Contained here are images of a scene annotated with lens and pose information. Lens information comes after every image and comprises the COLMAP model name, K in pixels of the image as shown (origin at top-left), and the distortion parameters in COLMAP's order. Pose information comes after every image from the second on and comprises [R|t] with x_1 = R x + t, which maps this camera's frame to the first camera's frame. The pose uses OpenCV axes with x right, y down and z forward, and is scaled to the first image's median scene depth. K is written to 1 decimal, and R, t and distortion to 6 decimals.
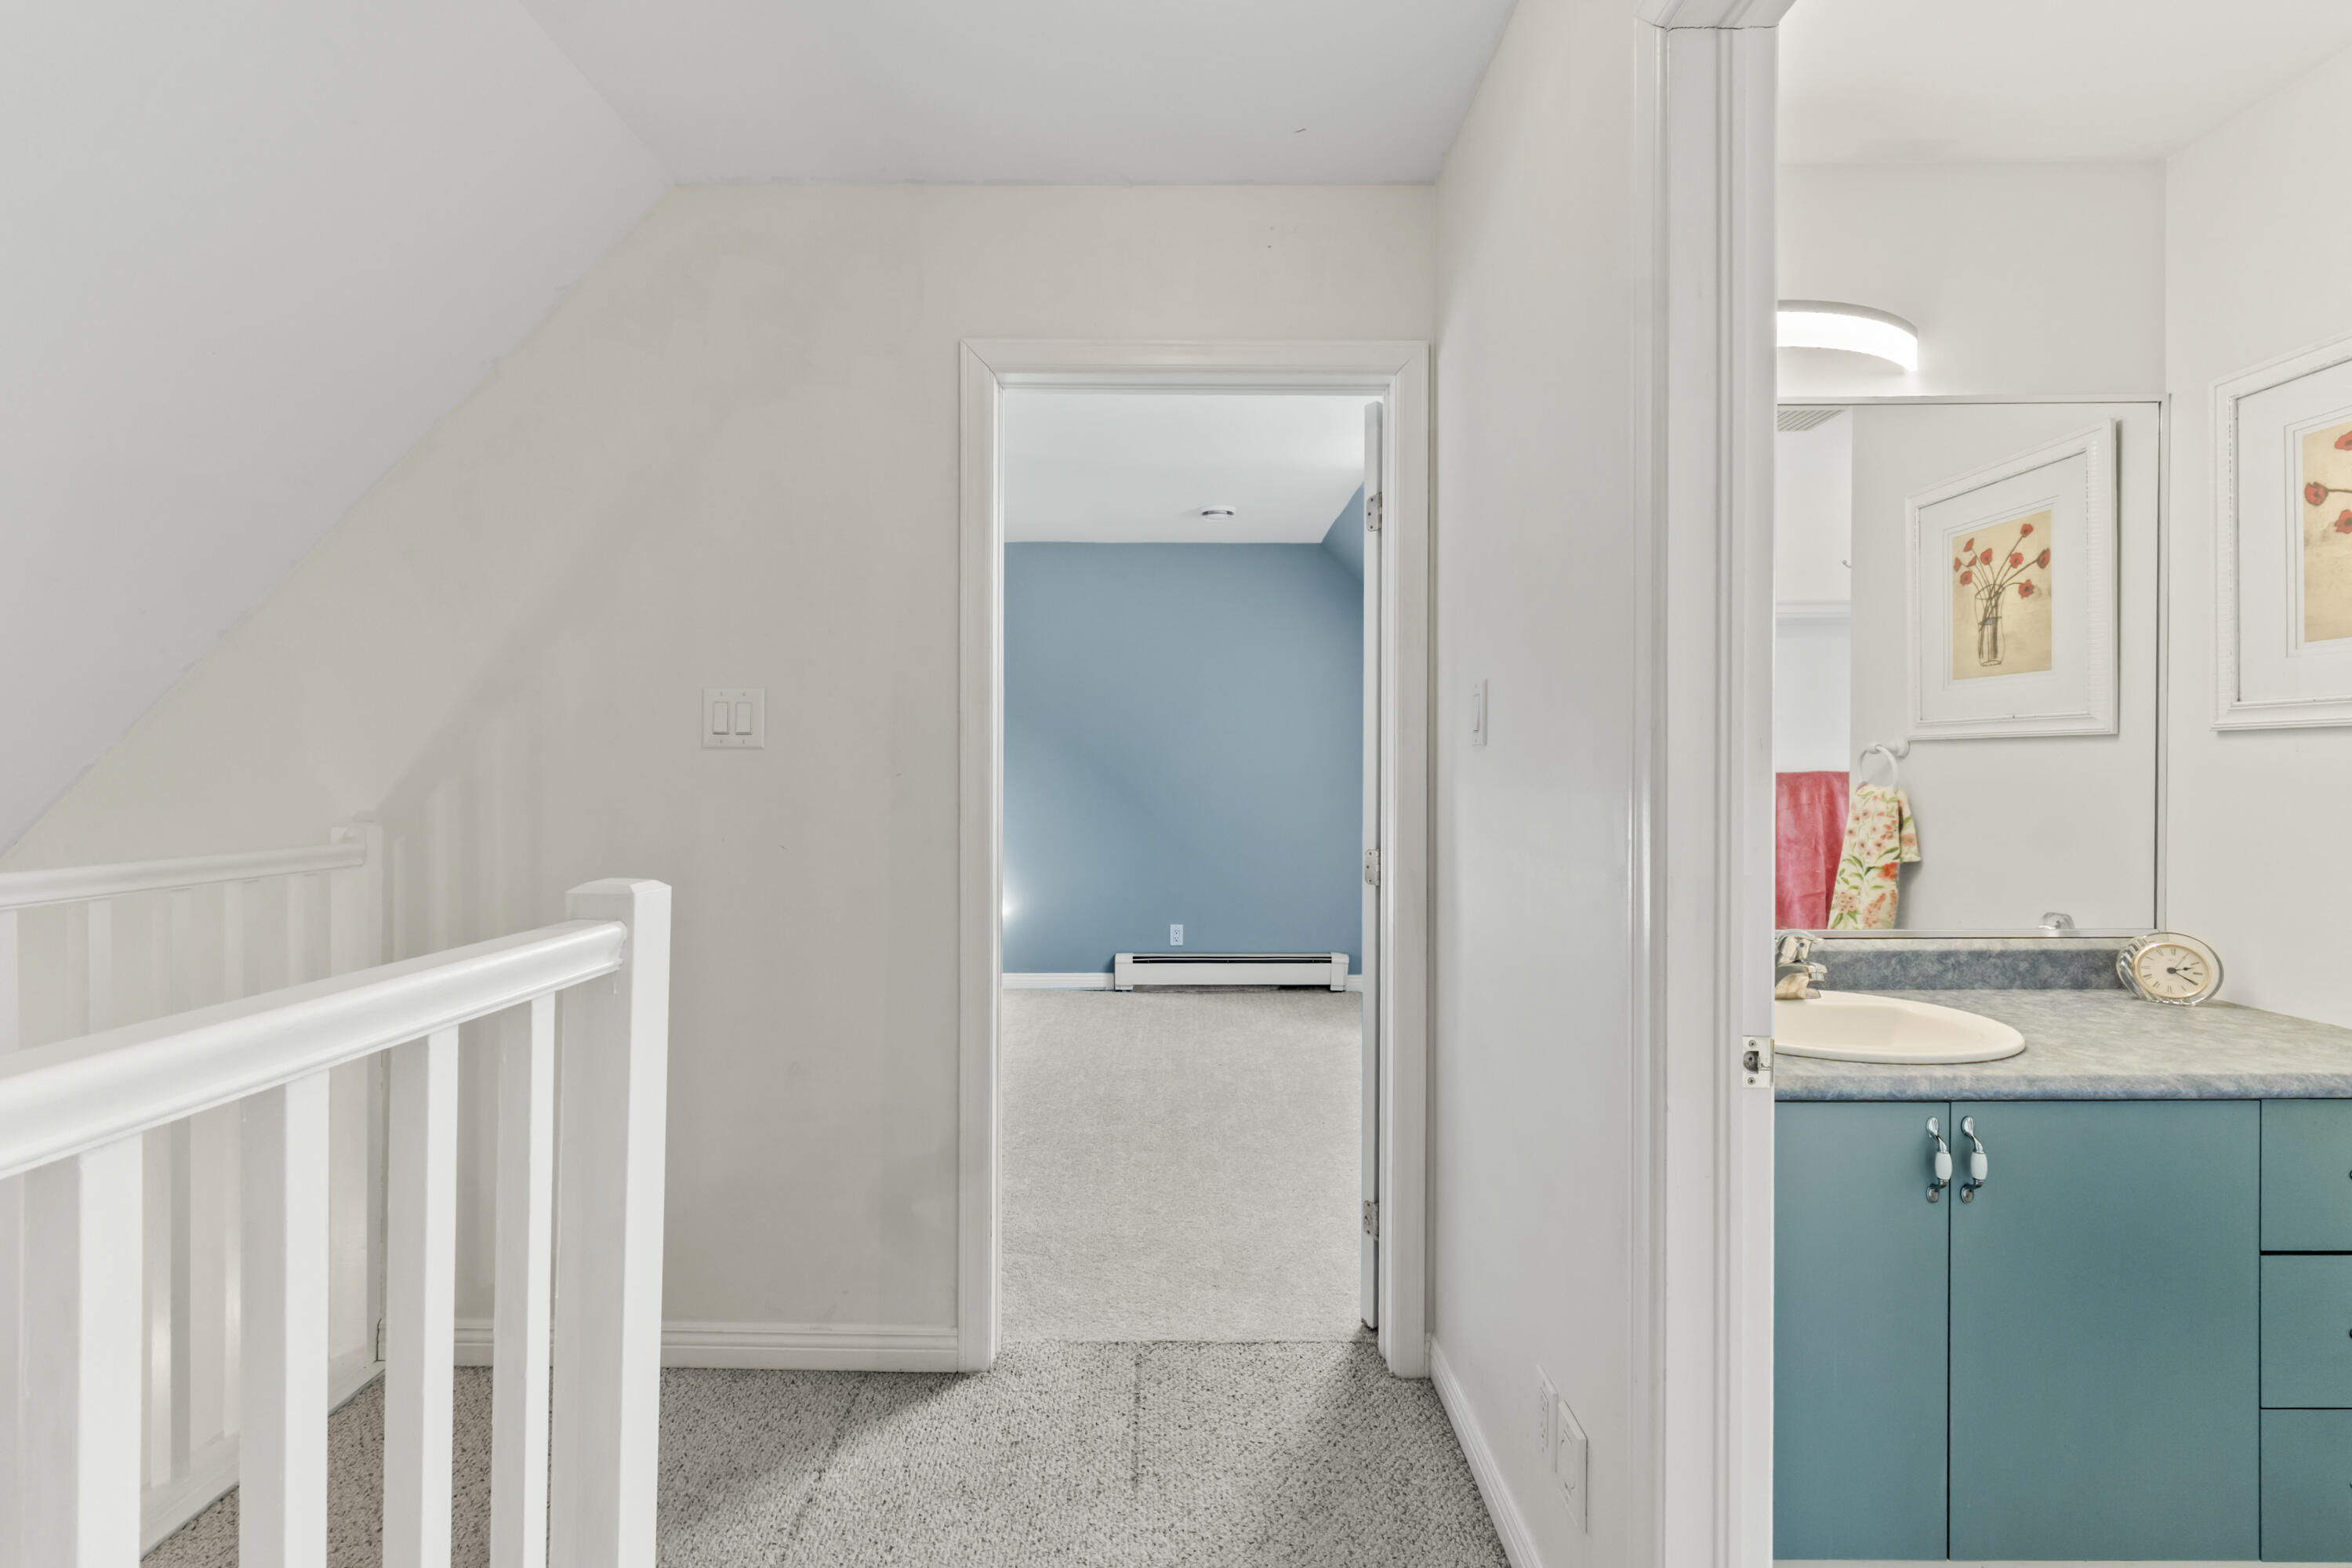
lens RADIAL K [[986.0, 0, 1159.4], [0, 986.0, 776.7], [0, 0, 1]] dist [0.002785, -0.000195]
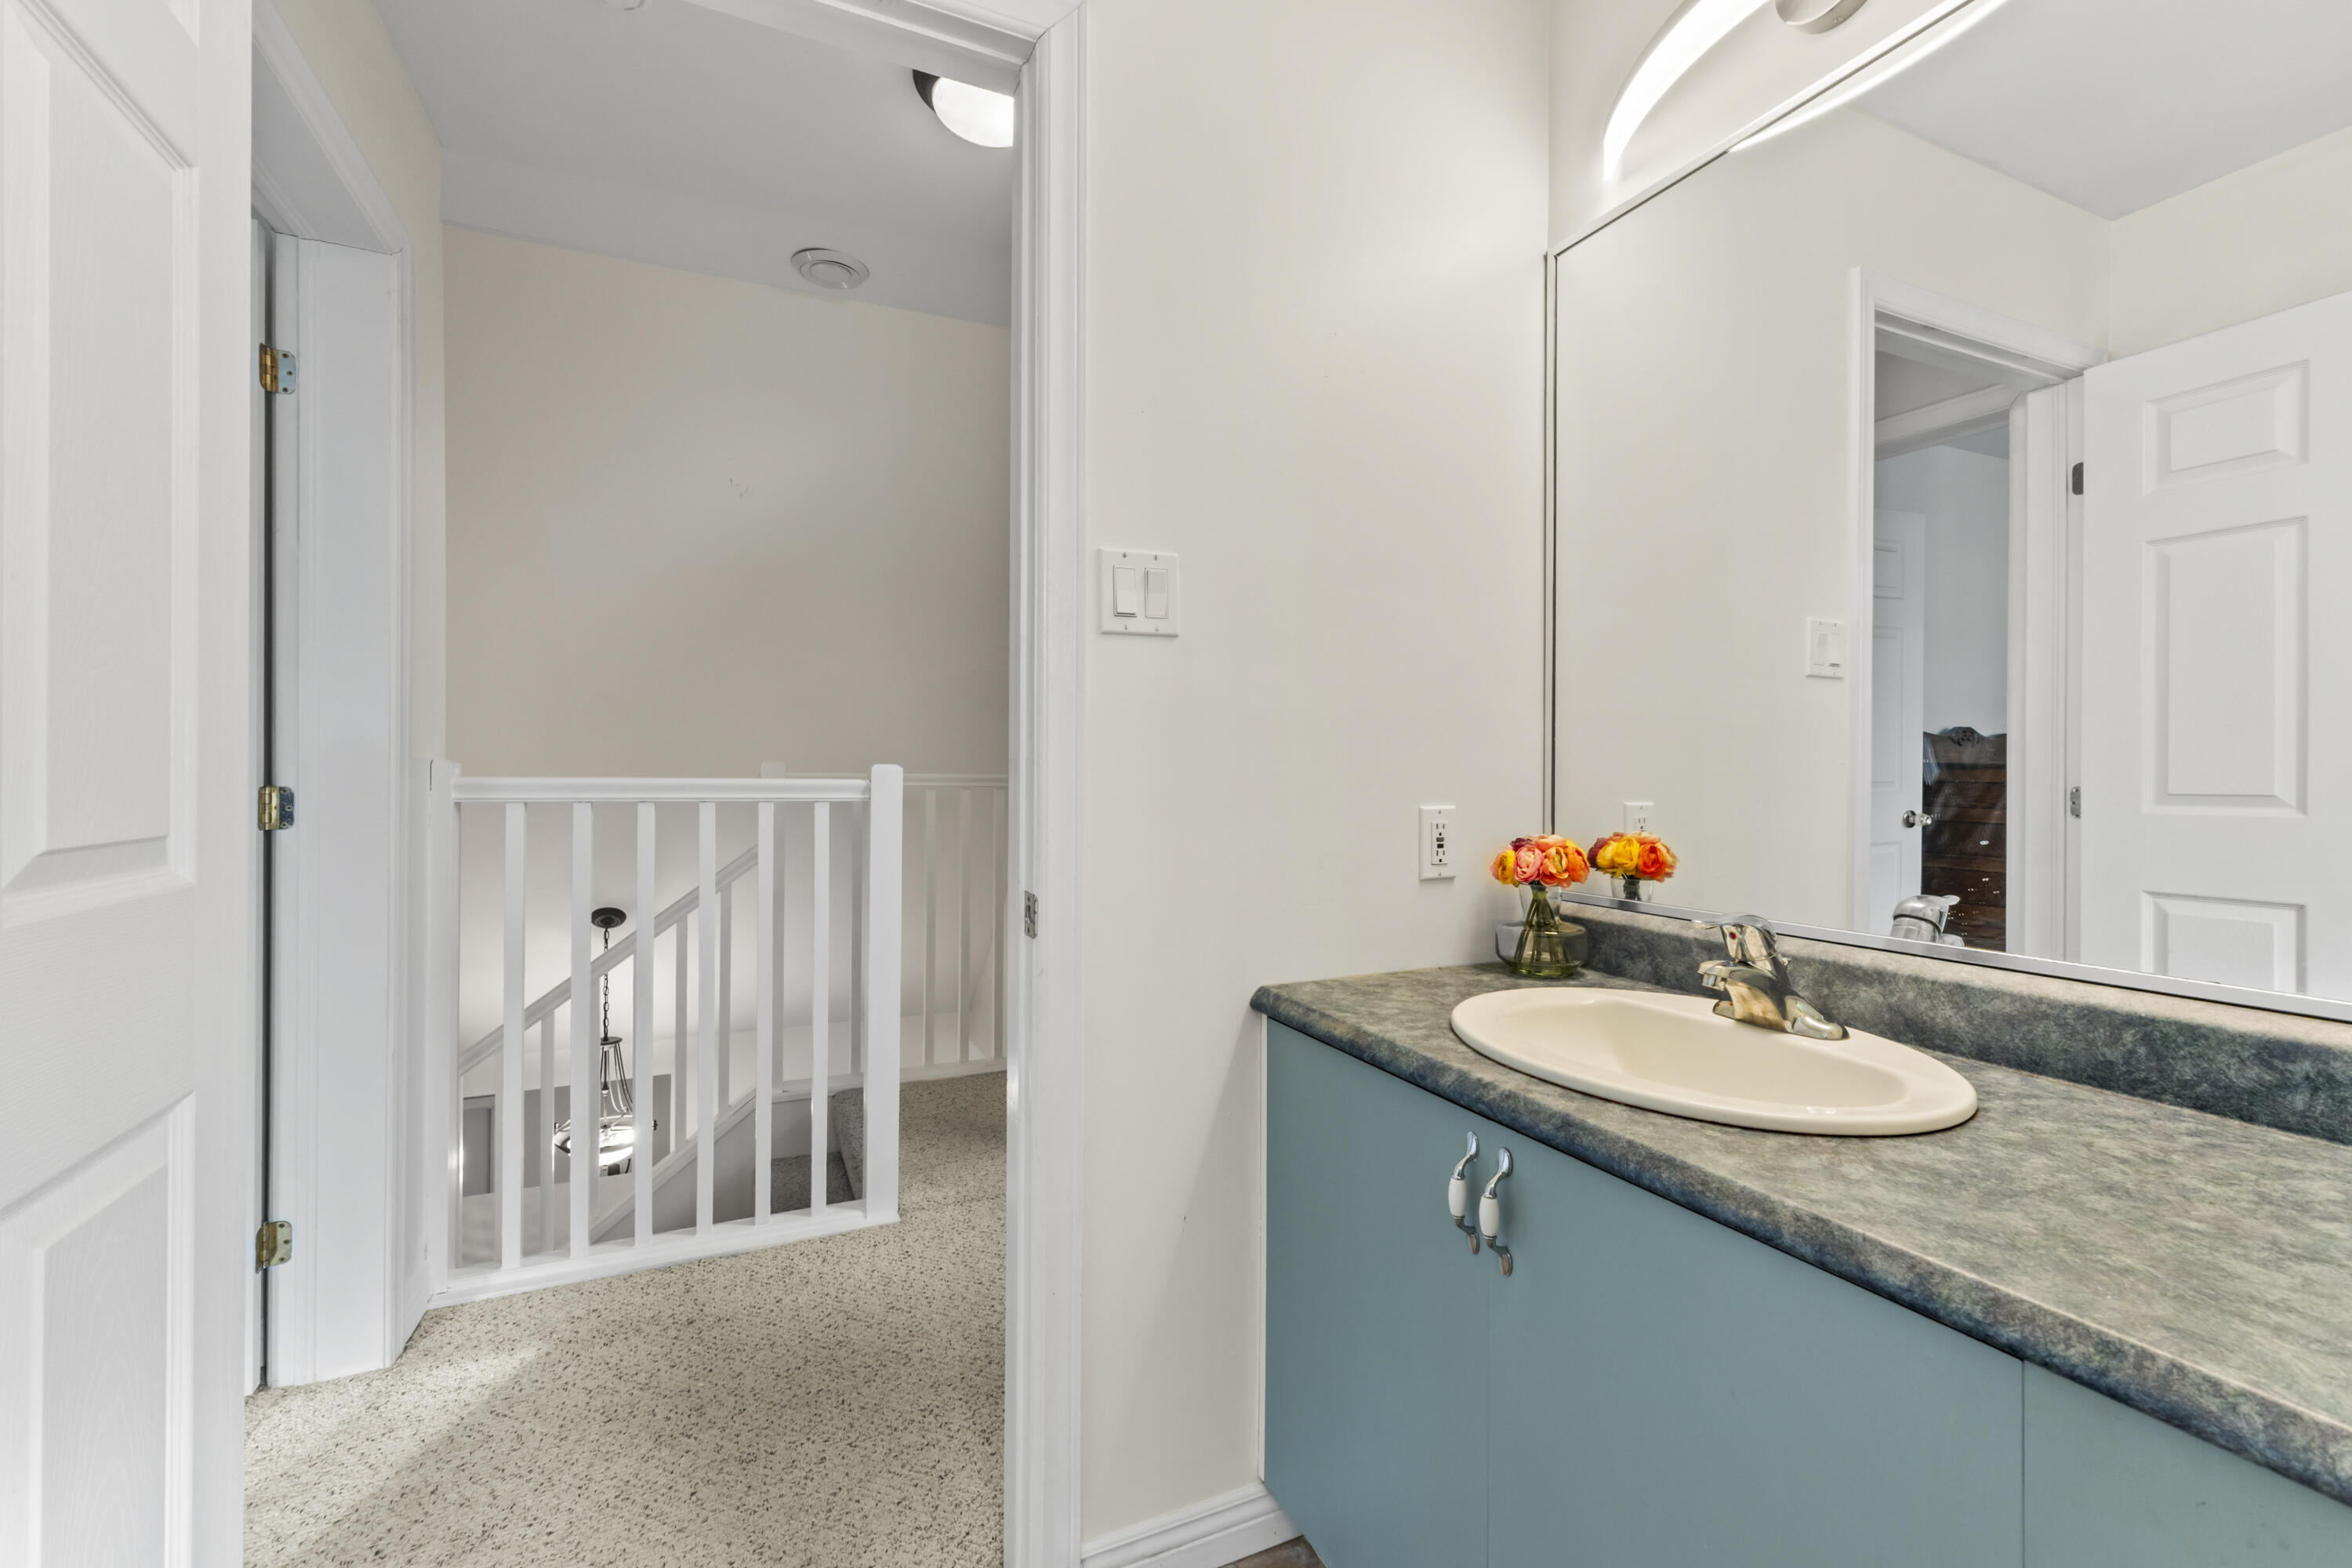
lens RADIAL K [[986.0, 0, 1156.0], [0, 986.0, 770.3], [0, 0, 1]] dist [0.002785, -0.000195]
pose [[0.409941, 0.005536, -0.912095, 0.989436], [-0.013075, 0.999915, 0.000193, 0.063800], [0.912018, 0.011846, 0.409979, 0.366702]]
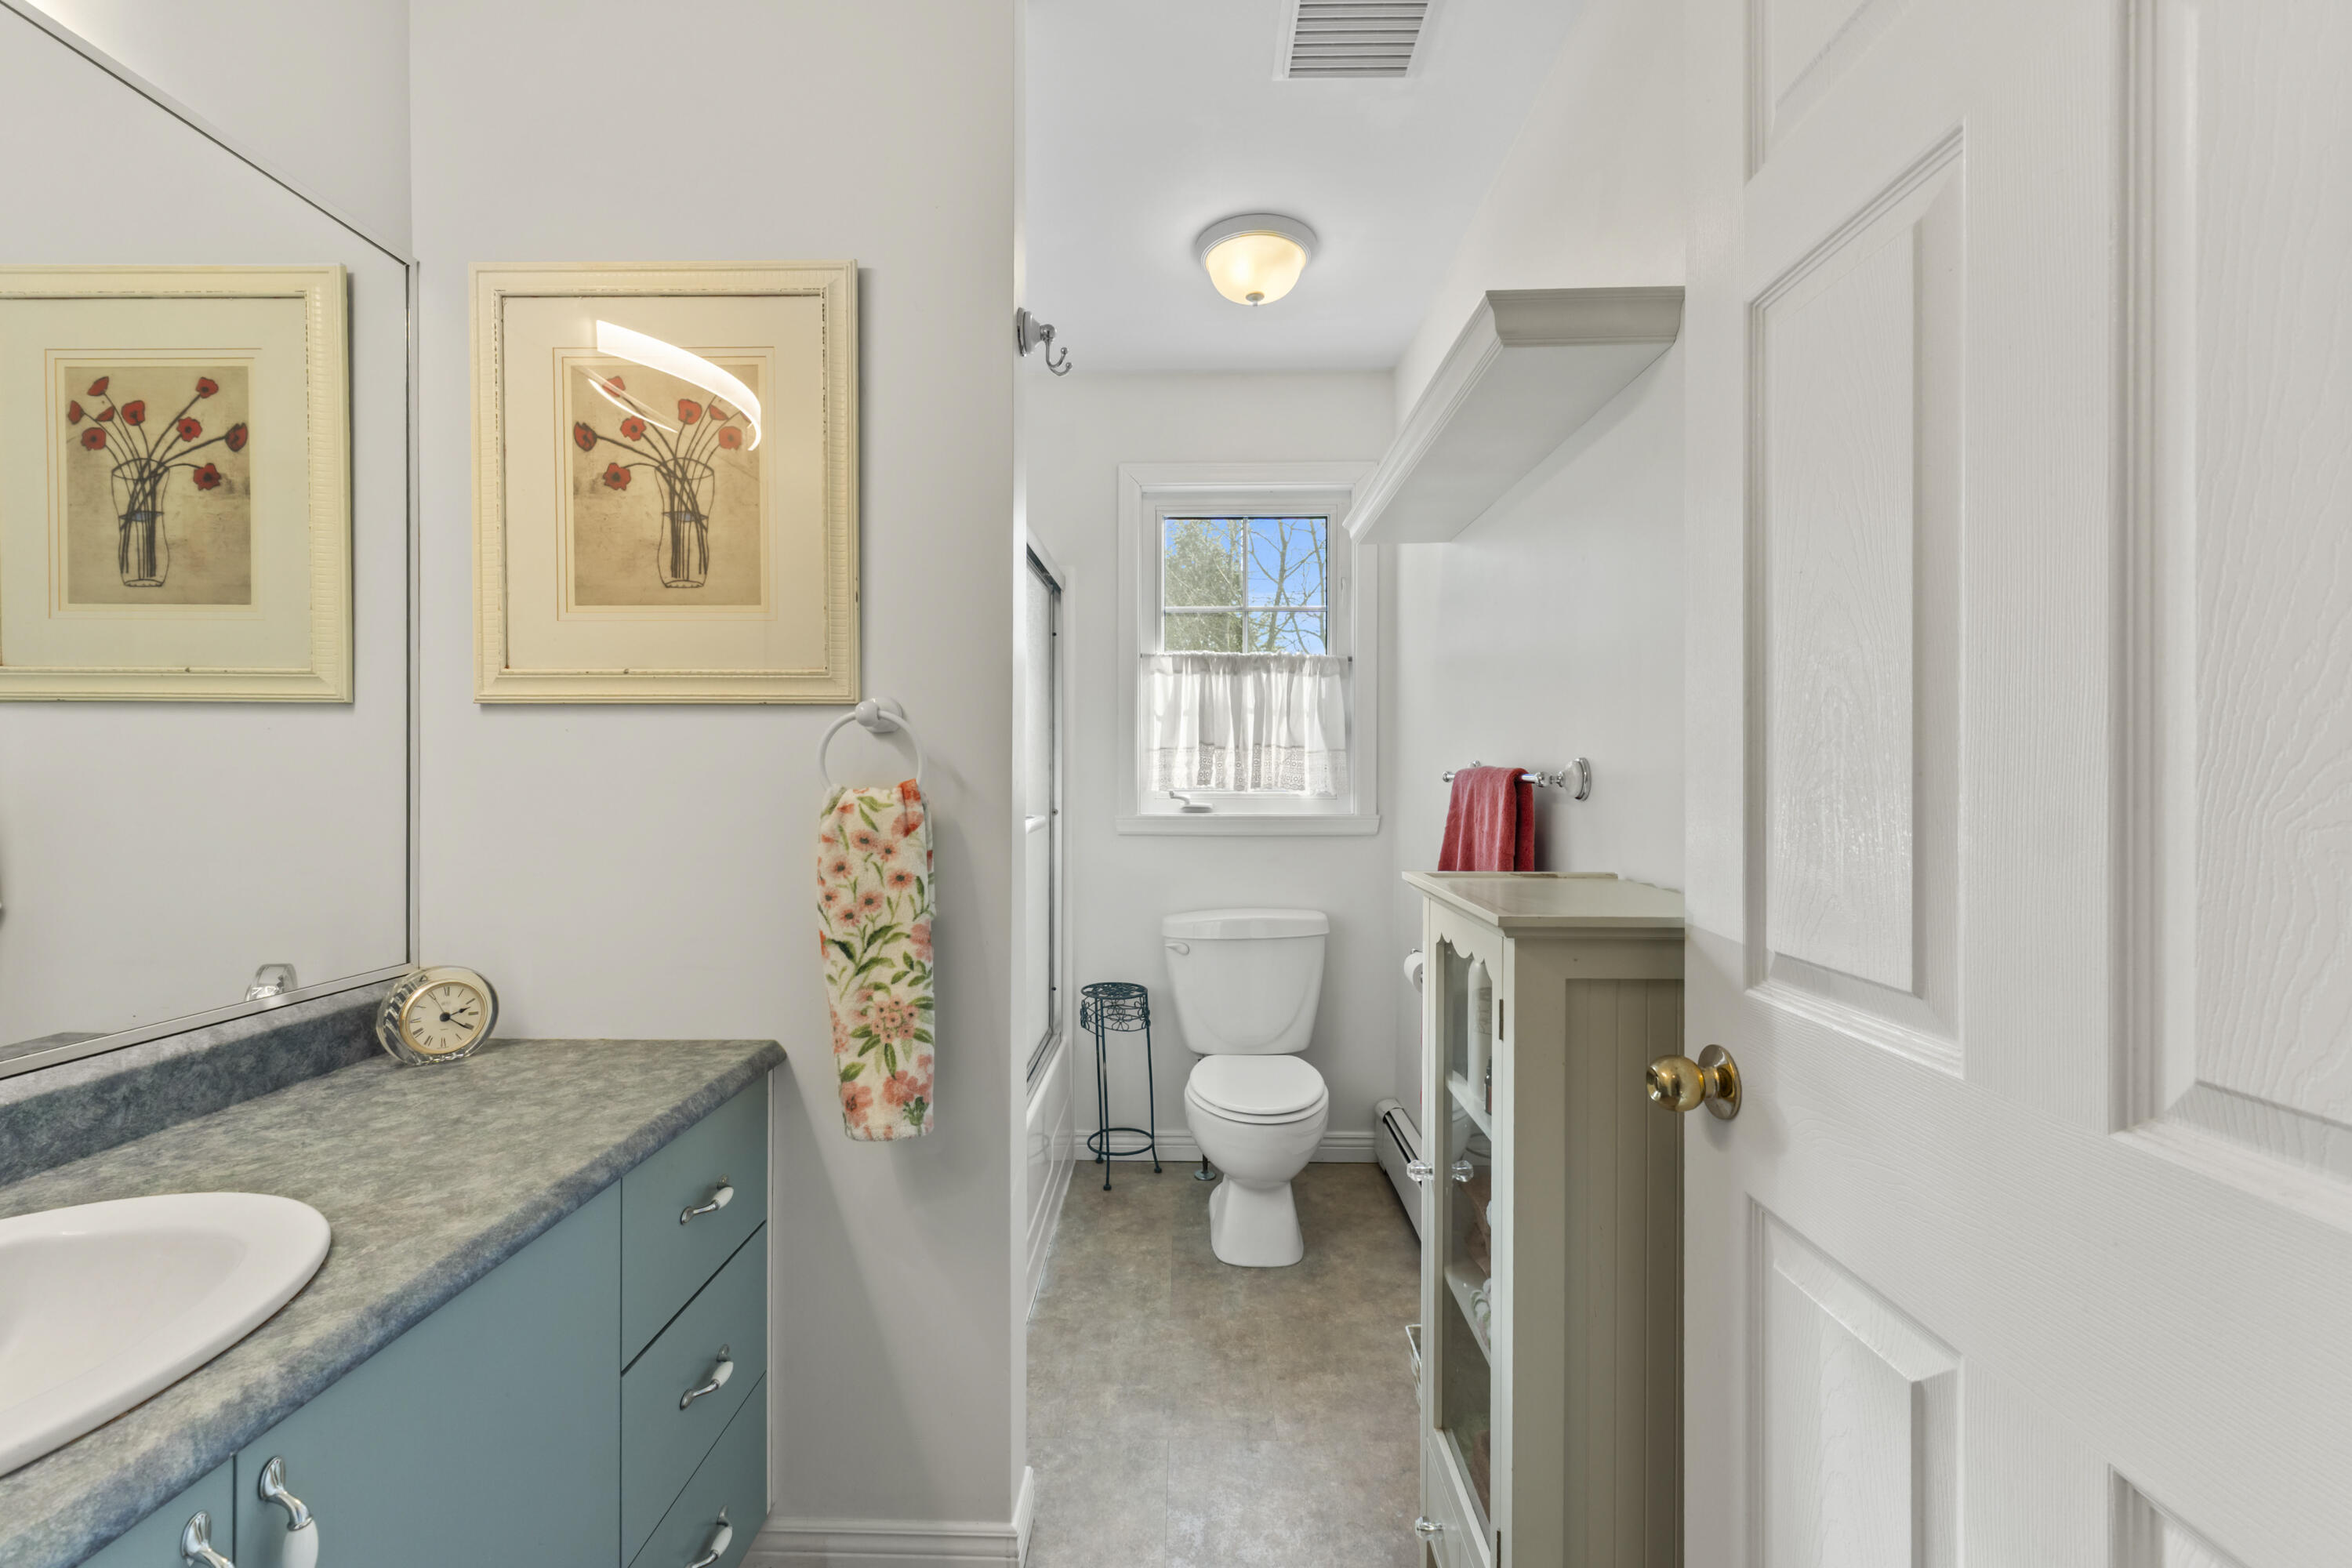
lens RADIAL K [[986.0, 0, 1168.6], [0, 986.0, 781.5], [0, 0, 1]] dist [0.002785, -0.000195]
pose [[0.001872, -0.000572, 0.999998, 0.257971], [0.004413, 0.999990, 0.000564, 0.017963], [-0.999989, 0.004412, 0.001875, 0.421298]]
